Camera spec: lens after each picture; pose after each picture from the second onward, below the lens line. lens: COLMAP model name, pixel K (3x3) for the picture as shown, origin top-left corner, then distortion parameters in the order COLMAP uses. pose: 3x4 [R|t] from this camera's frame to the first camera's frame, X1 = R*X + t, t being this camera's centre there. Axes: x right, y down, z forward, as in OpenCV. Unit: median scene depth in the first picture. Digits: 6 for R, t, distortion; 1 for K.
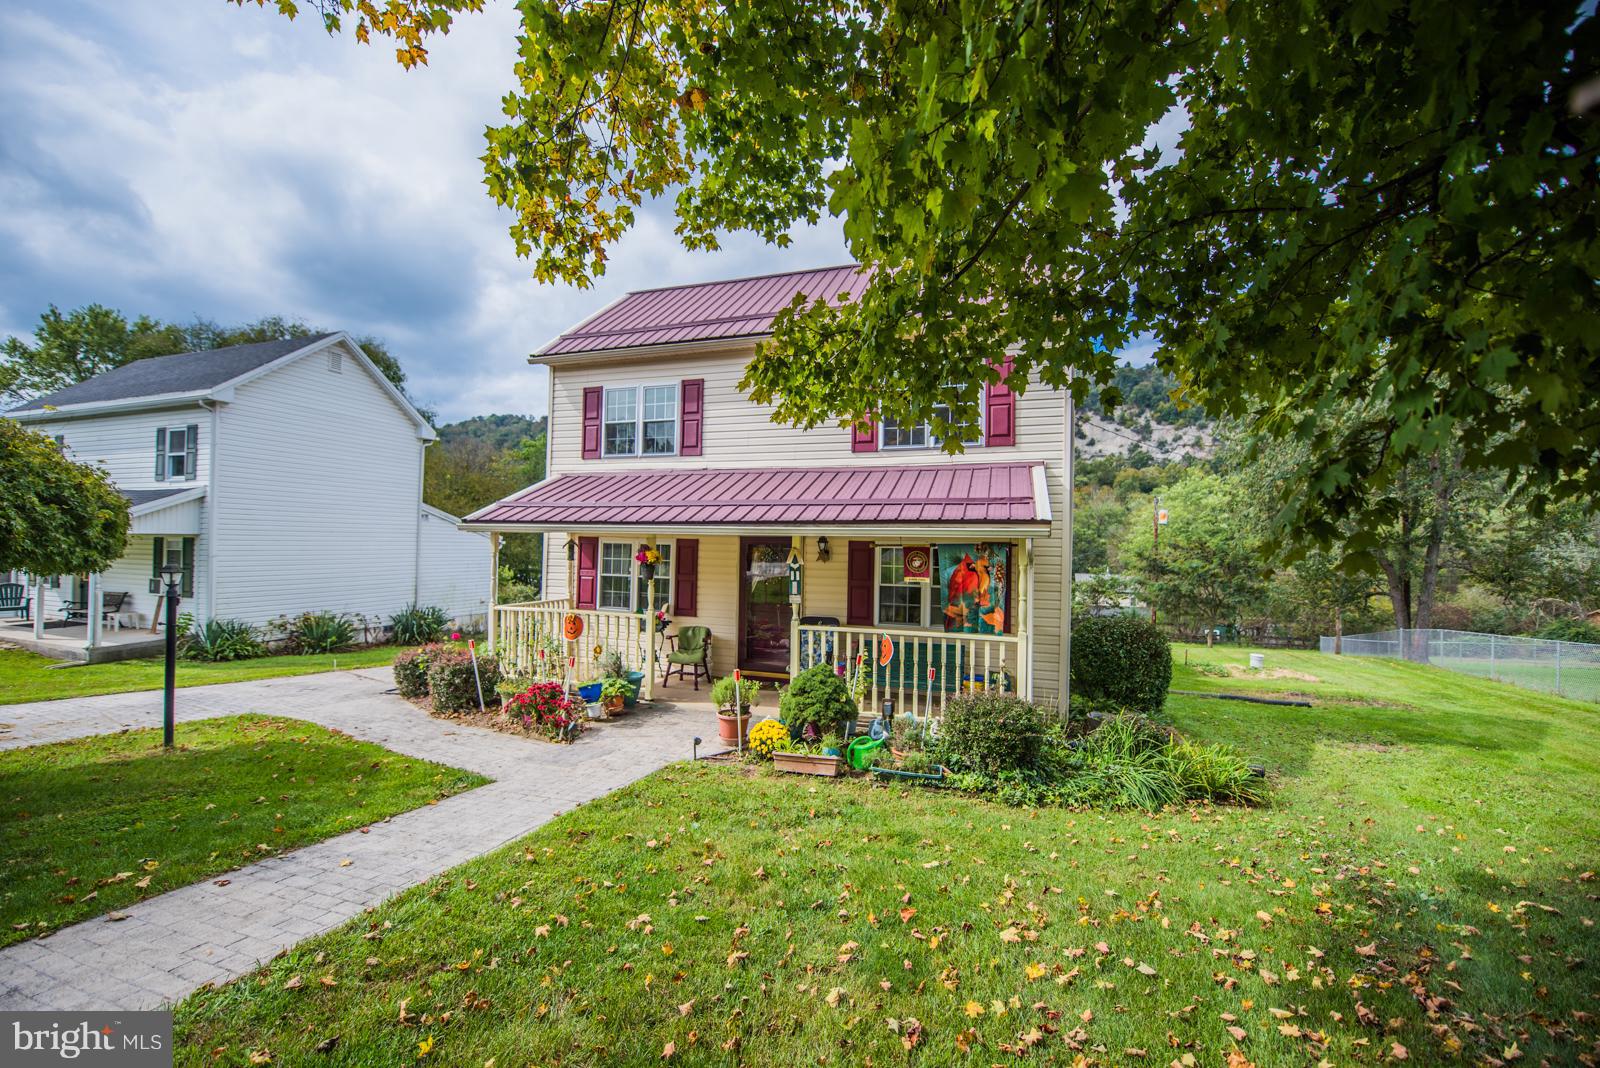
lens RADIAL K [[615.8, 0, 810.5], [0, 615.8, 528.8], [0, 0, 1]] dist [-0.001525, -0.003009]
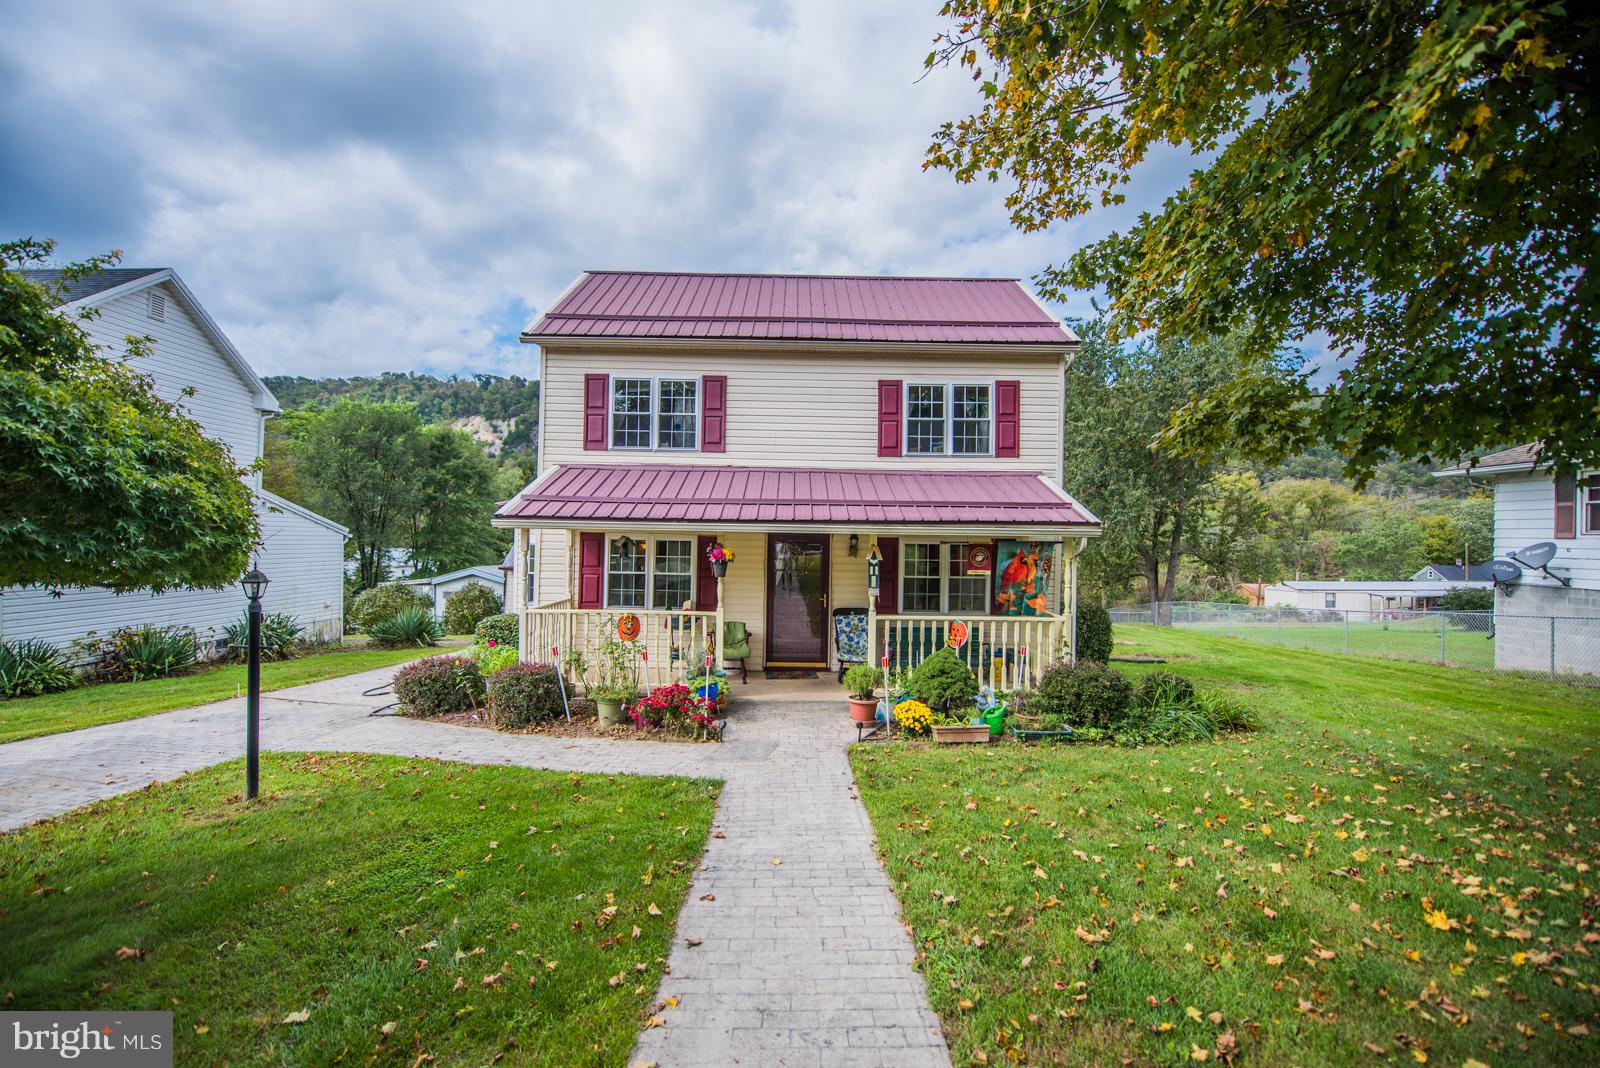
lens RADIAL K [[615.8, 0, 785.0], [0, 615.8, 531.5], [0, 0, 1]] dist [-0.001525, -0.003009]
pose [[0.950509, -0.000380, 0.310698, -0.394553], [-0.006885, 0.999728, 0.022288, -0.012554], [-0.310622, -0.023324, 0.950247, 0.008591]]
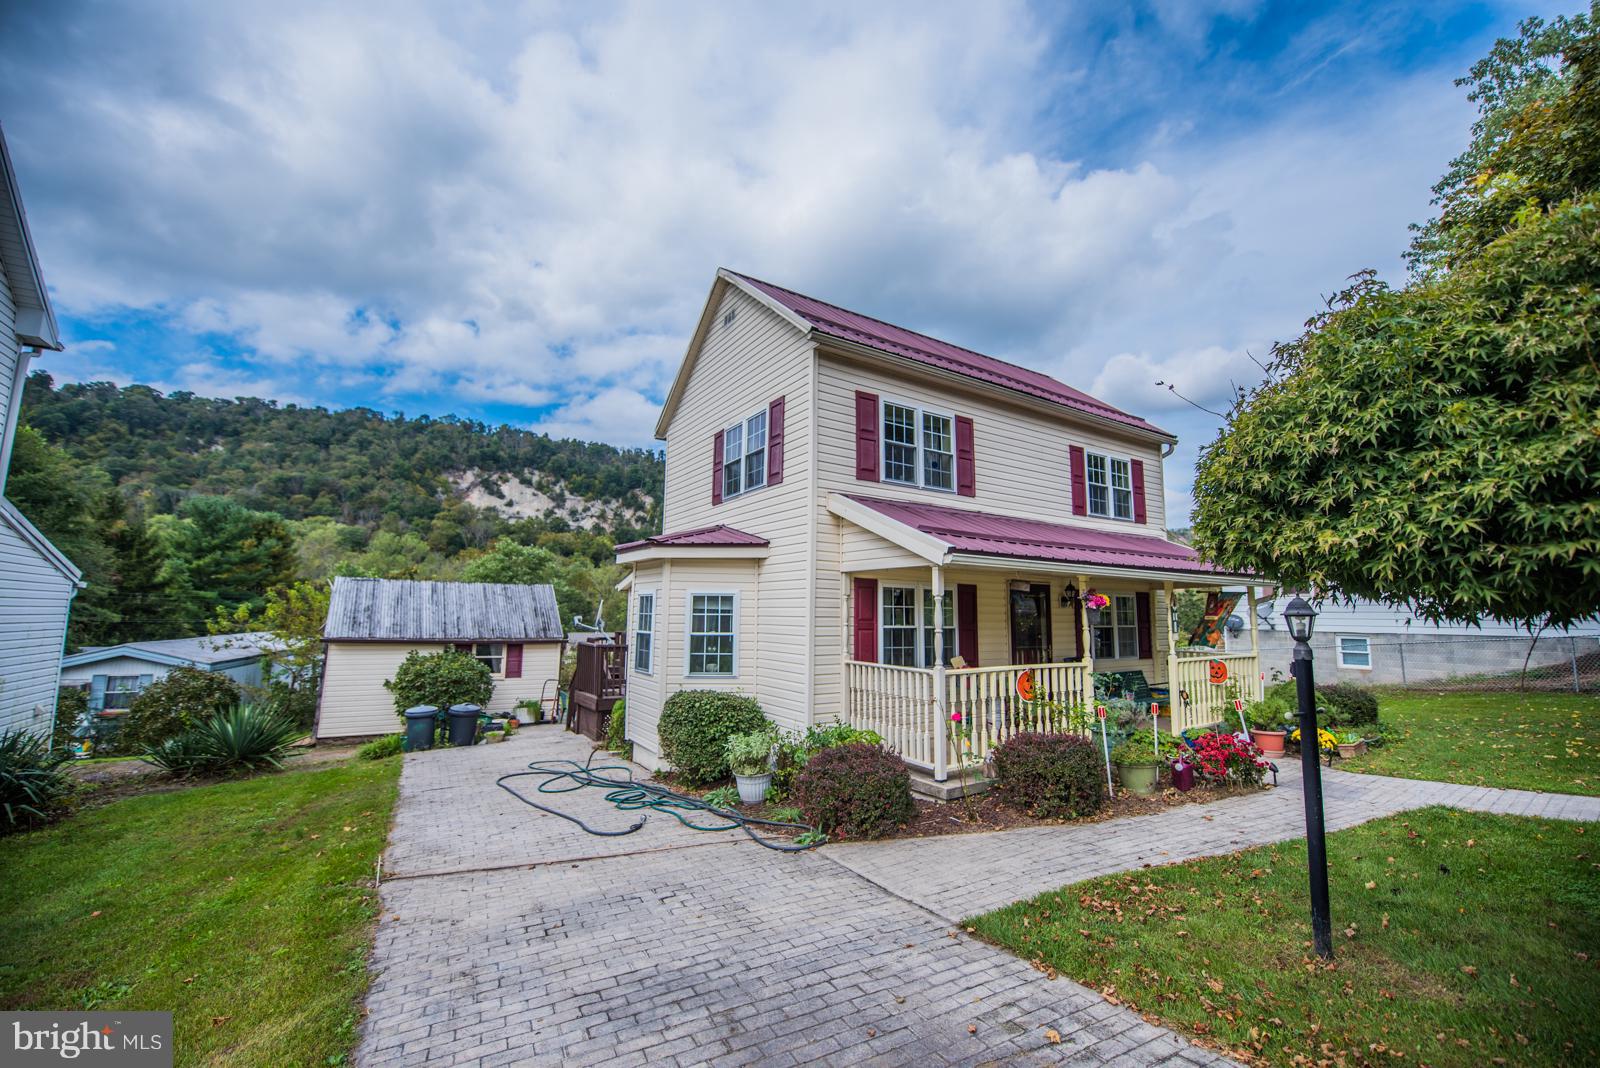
lens RADIAL K [[615.8, 0, 767.6], [0, 615.8, 541.7], [0, 0, 1]] dist [-0.001525, -0.003009]
pose [[0.647234, 0.080133, 0.758068, -1.102791], [-0.022570, 0.996038, -0.086018, 0.039486], [-0.761957, 0.038564, 0.646478, 0.628268]]
